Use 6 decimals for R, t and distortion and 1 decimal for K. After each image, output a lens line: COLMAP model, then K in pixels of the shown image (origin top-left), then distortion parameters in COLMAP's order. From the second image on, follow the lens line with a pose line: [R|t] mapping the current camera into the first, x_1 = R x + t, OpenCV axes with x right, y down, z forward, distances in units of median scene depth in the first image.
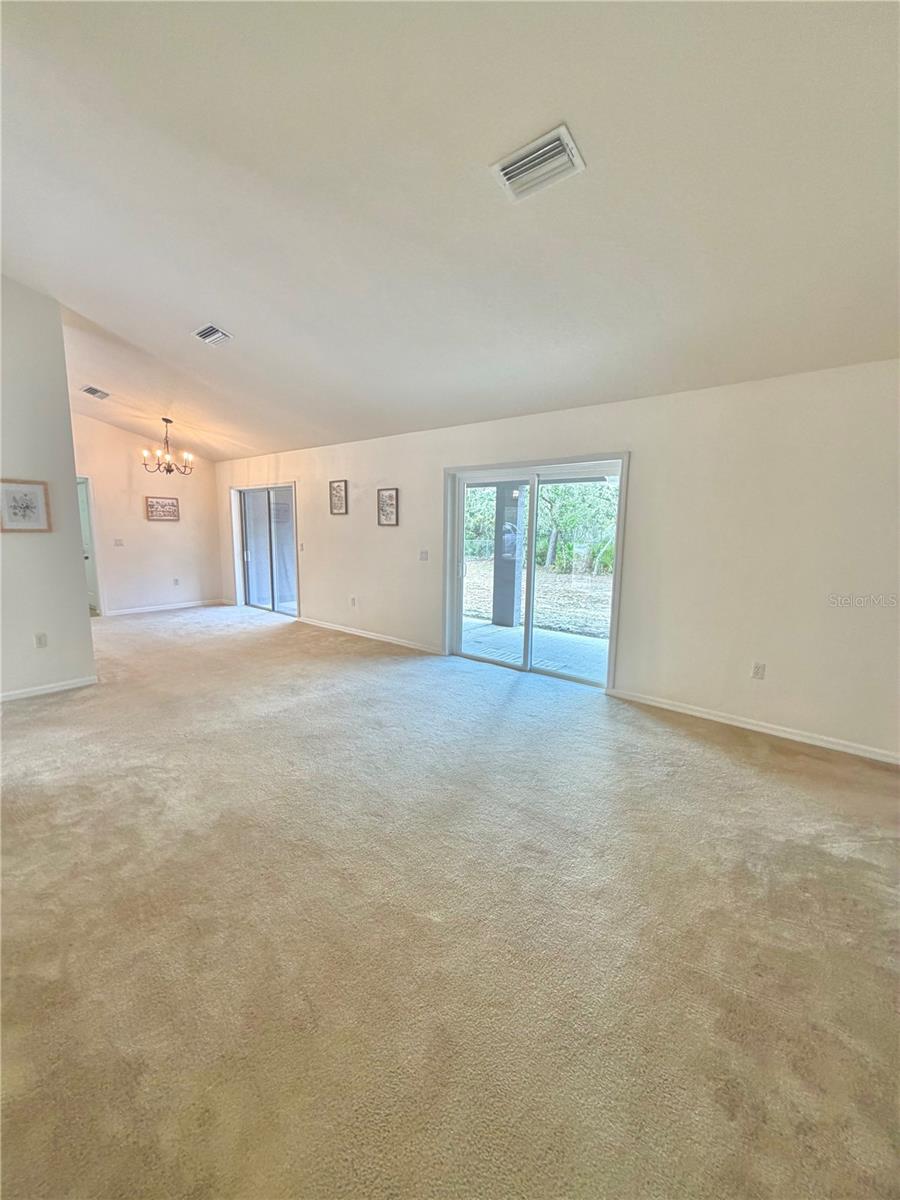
lens RADIAL K [[476.5, 0, 450.0], [0, 476.5, 600.0], [0, 0, 1]] dist [0.001144, 0.000203]
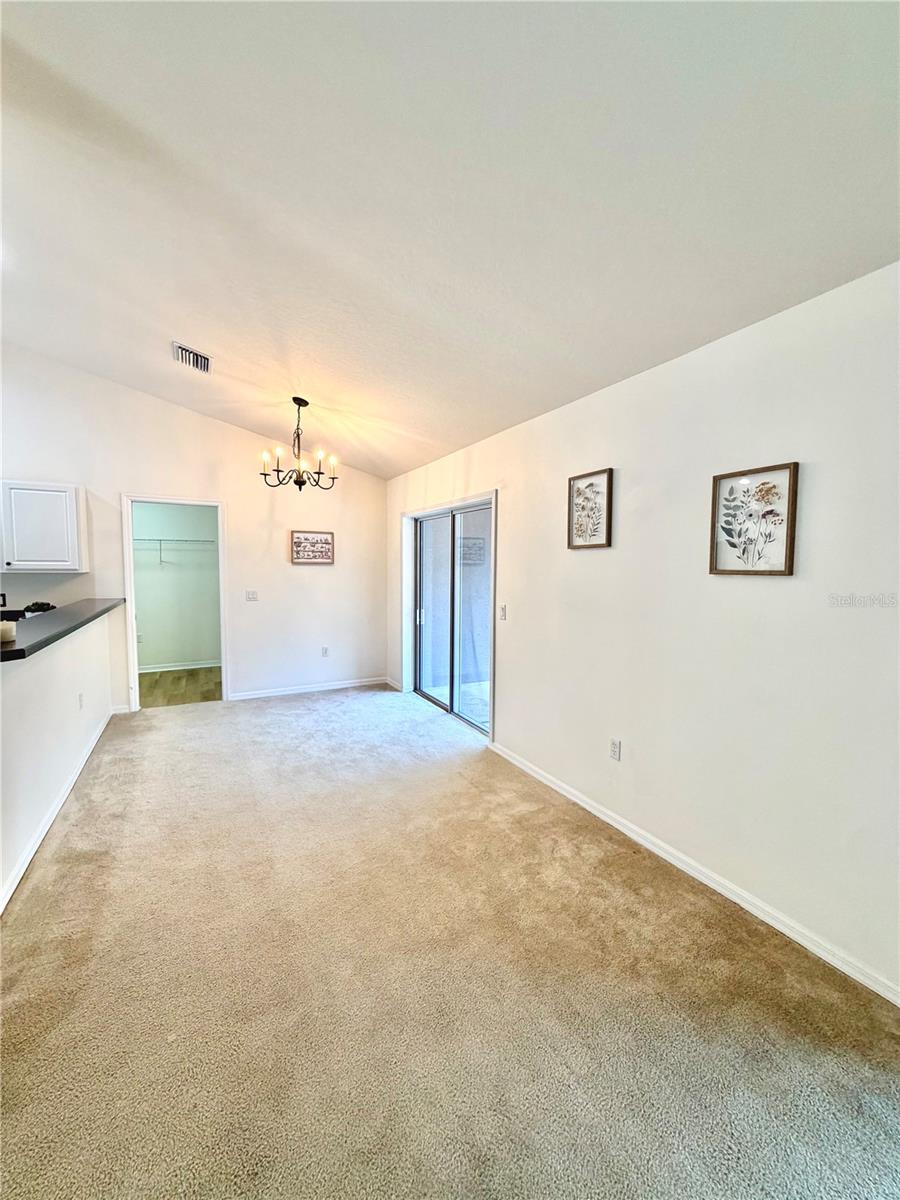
lens RADIAL K [[476.5, 0, 450.0], [0, 476.5, 600.0], [0, 0, 1]] dist [0.001144, 0.000203]
pose [[0.922126, 0.020938, -0.386323, -0.155298], [-0.053689, 0.995798, -0.074182, -0.078754], [0.383147, 0.089146, 0.919376, 0.470644]]
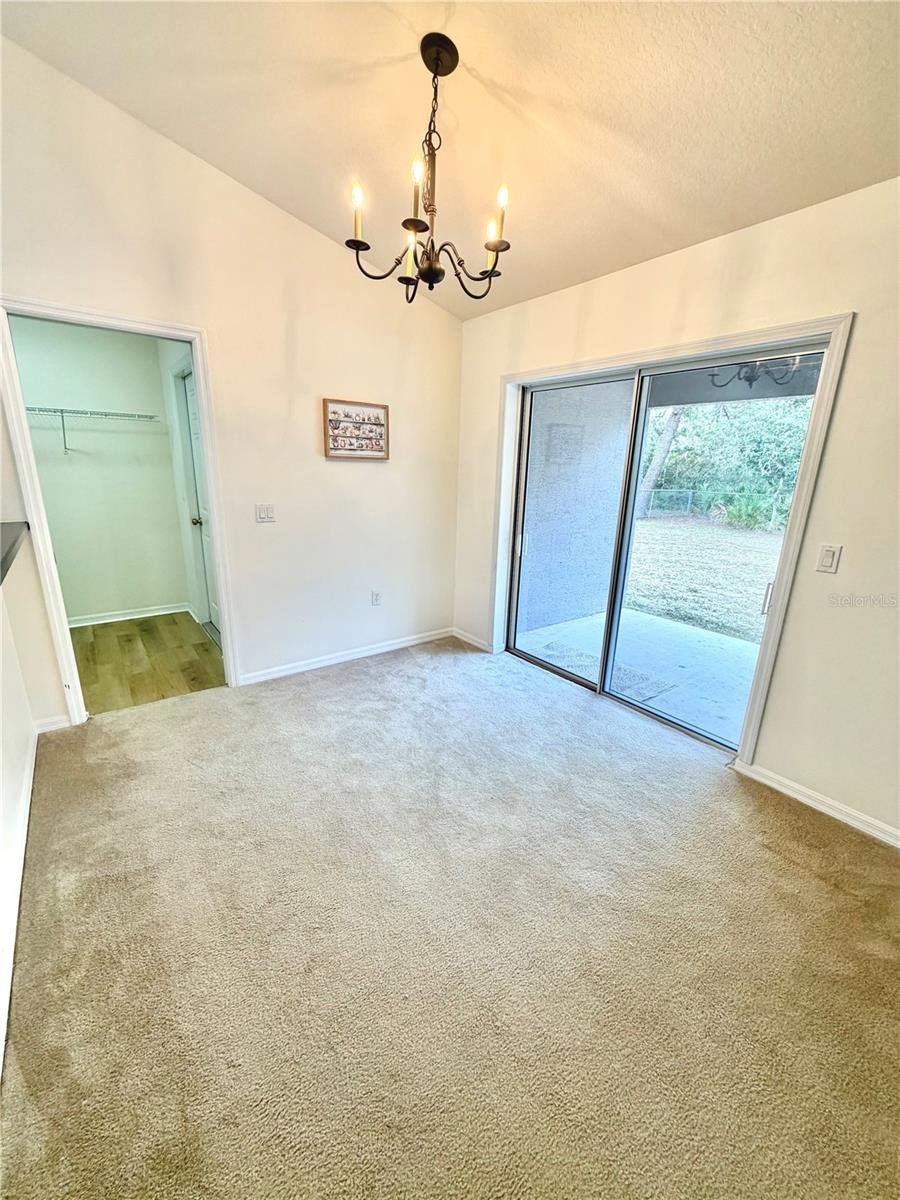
lens RADIAL K [[476.5, 0, 450.0], [0, 476.5, 600.0], [0, 0, 1]] dist [0.001144, 0.000203]
pose [[0.972877, 0.074840, -0.218884, -0.447302], [-0.048529, 0.991194, 0.123207, -0.106135], [0.226177, -0.109243, 0.967941, 0.635298]]
